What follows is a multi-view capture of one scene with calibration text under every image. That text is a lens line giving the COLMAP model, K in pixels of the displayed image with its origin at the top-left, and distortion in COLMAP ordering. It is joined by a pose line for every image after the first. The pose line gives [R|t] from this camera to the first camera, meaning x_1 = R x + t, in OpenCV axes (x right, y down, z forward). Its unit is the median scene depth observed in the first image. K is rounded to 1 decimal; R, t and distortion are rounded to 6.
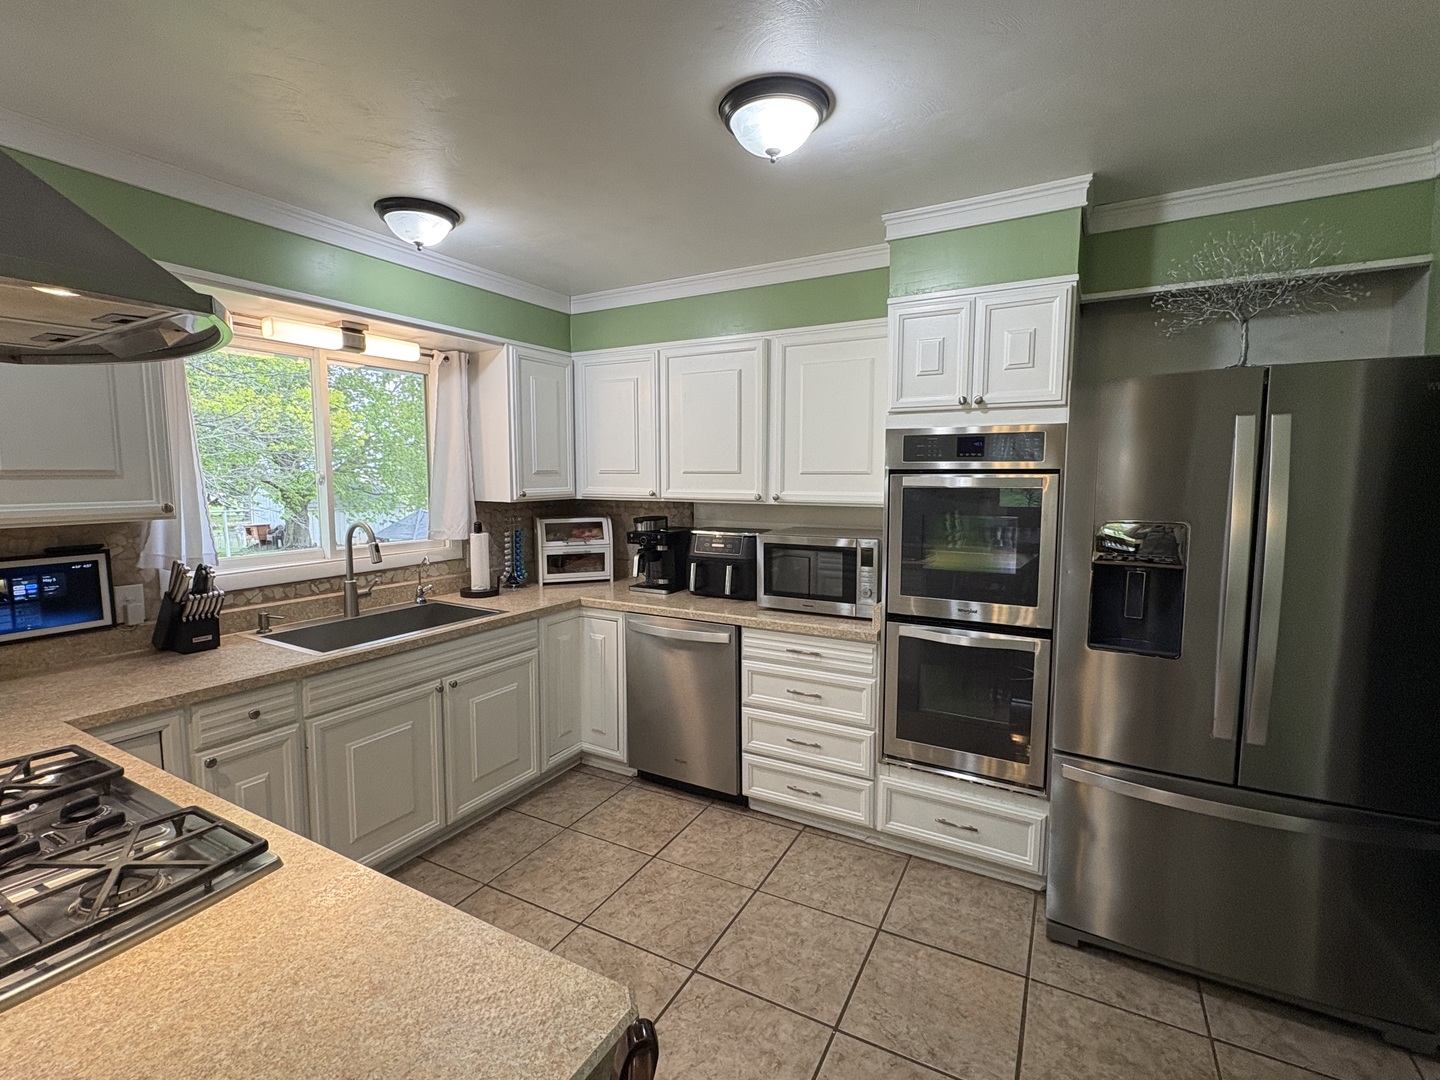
lens RADIAL K [[668.6, 0, 716.9], [0, 668.6, 541.2], [0, 0, 1]] dist [-0.000508, 0.000514]
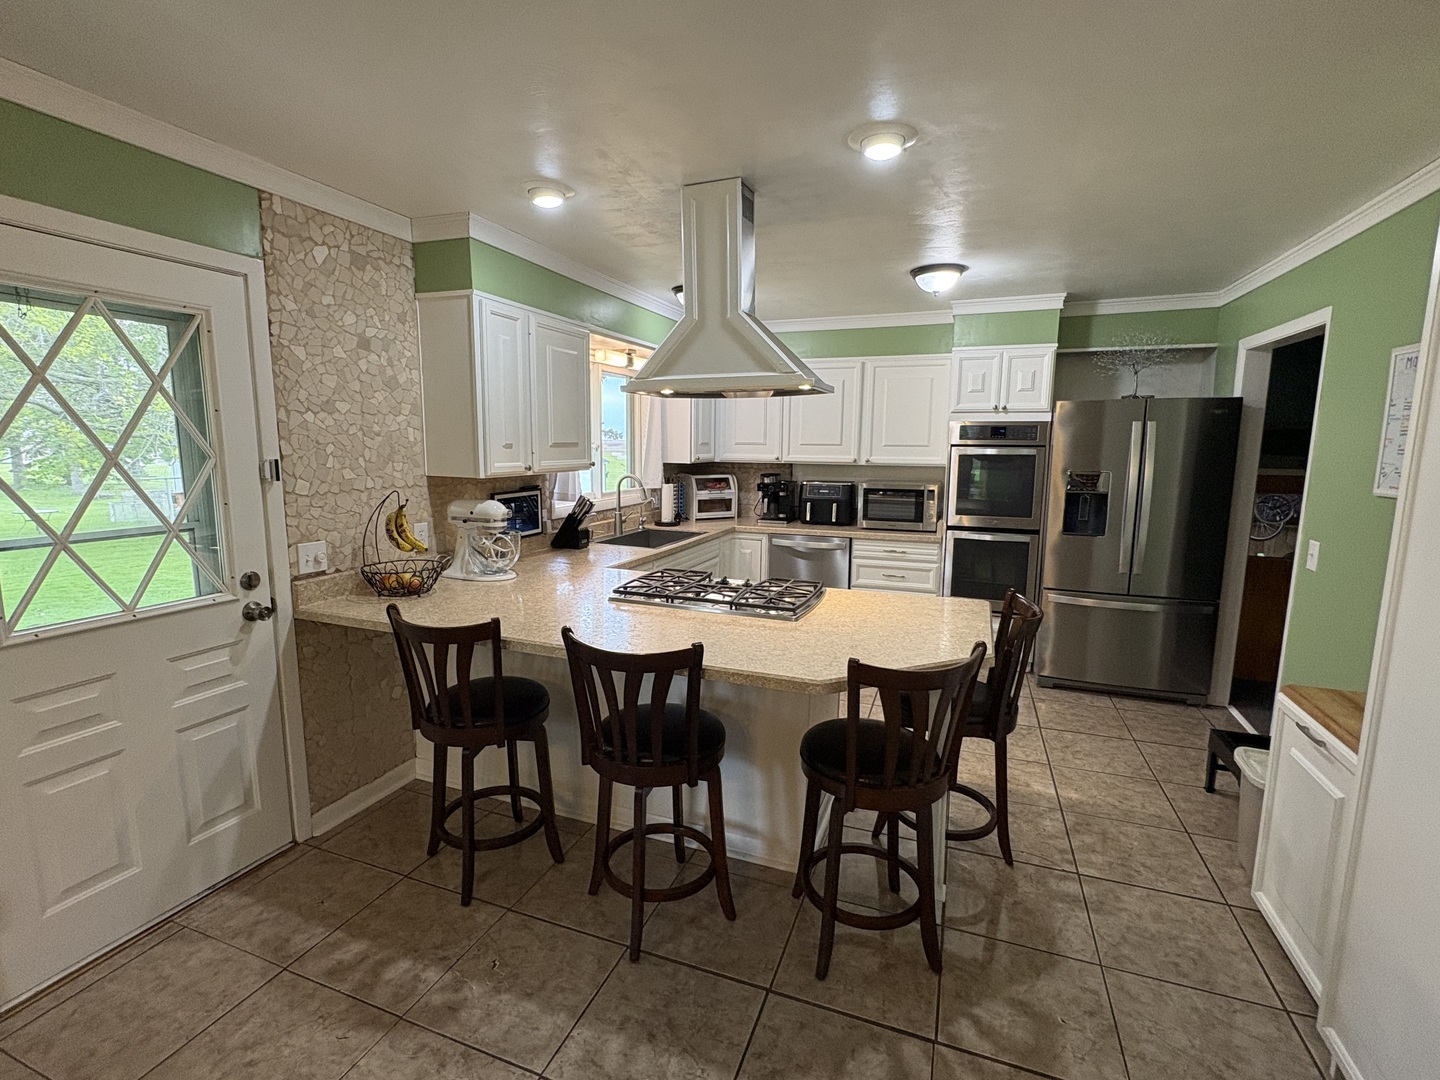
lens RADIAL K [[668.6, 0, 716.9], [0, 668.6, 541.2], [0, 0, 1]] dist [-0.000508, 0.000514]
pose [[0.989529, -0.014685, 0.143587, -0.516161], [0.008135, 0.998904, 0.046095, 0.053446], [-0.144107, -0.044445, 0.988564, -0.569387]]
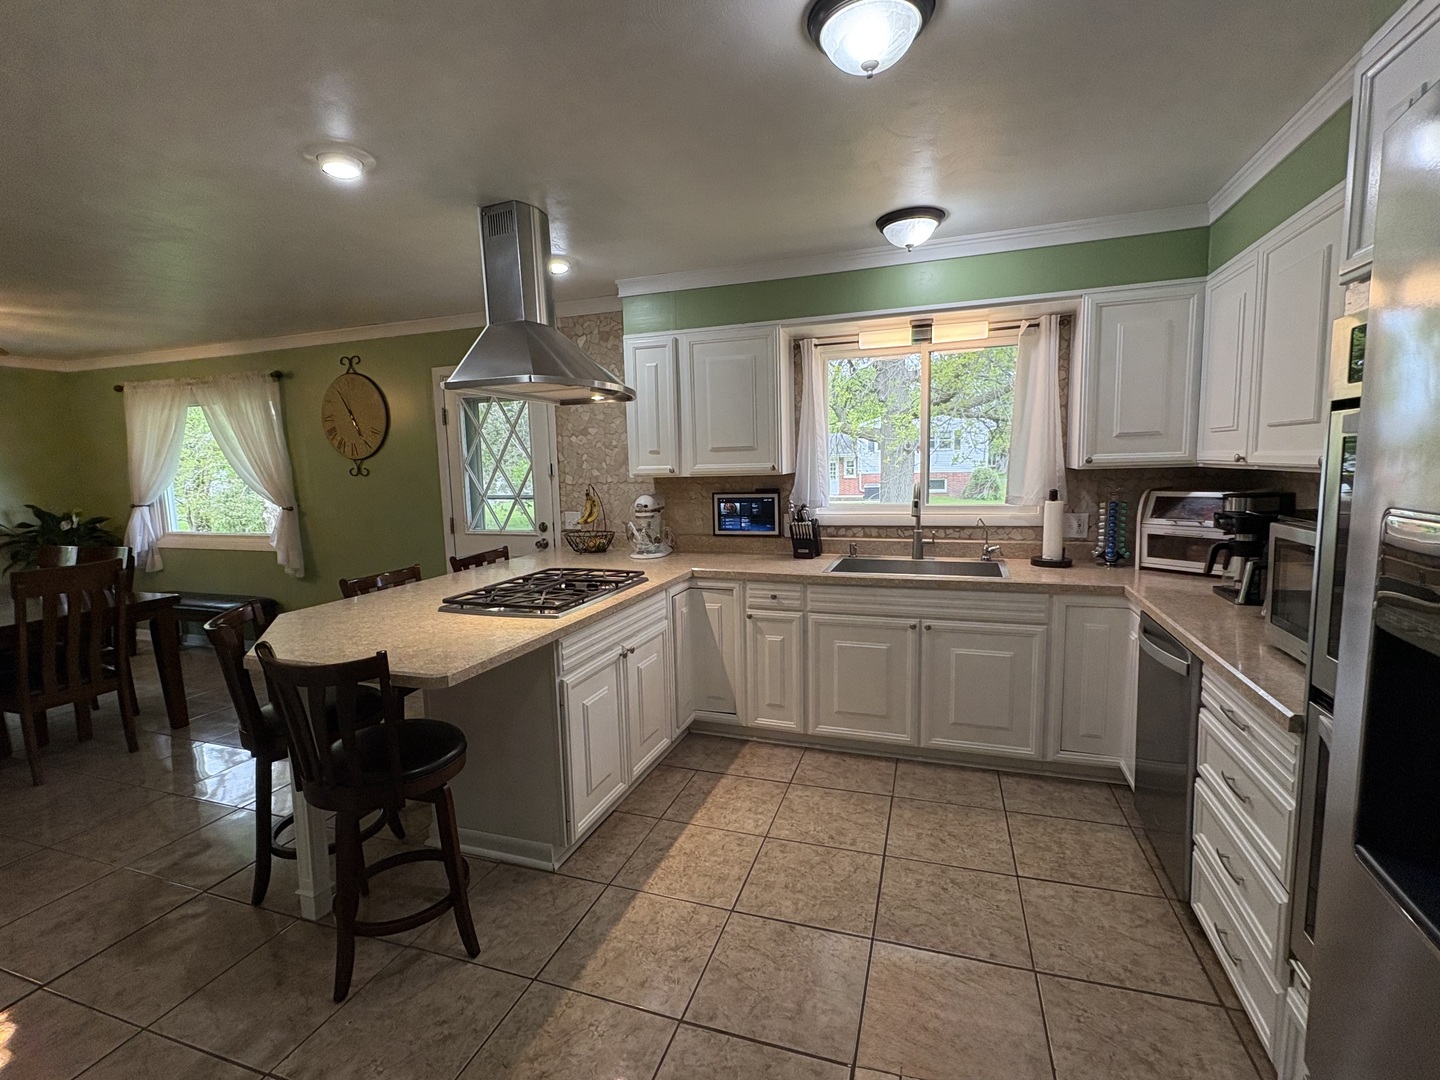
lens RADIAL K [[668.6, 0, 716.9], [0, 668.6, 541.2], [0, 0, 1]] dist [-0.000508, 0.000514]
pose [[0.169144, 0.112788, -0.979116, 0.575626], [-0.075508, 0.991994, 0.101227, -0.017469], [0.982695, 0.056809, 0.176306, 0.391303]]
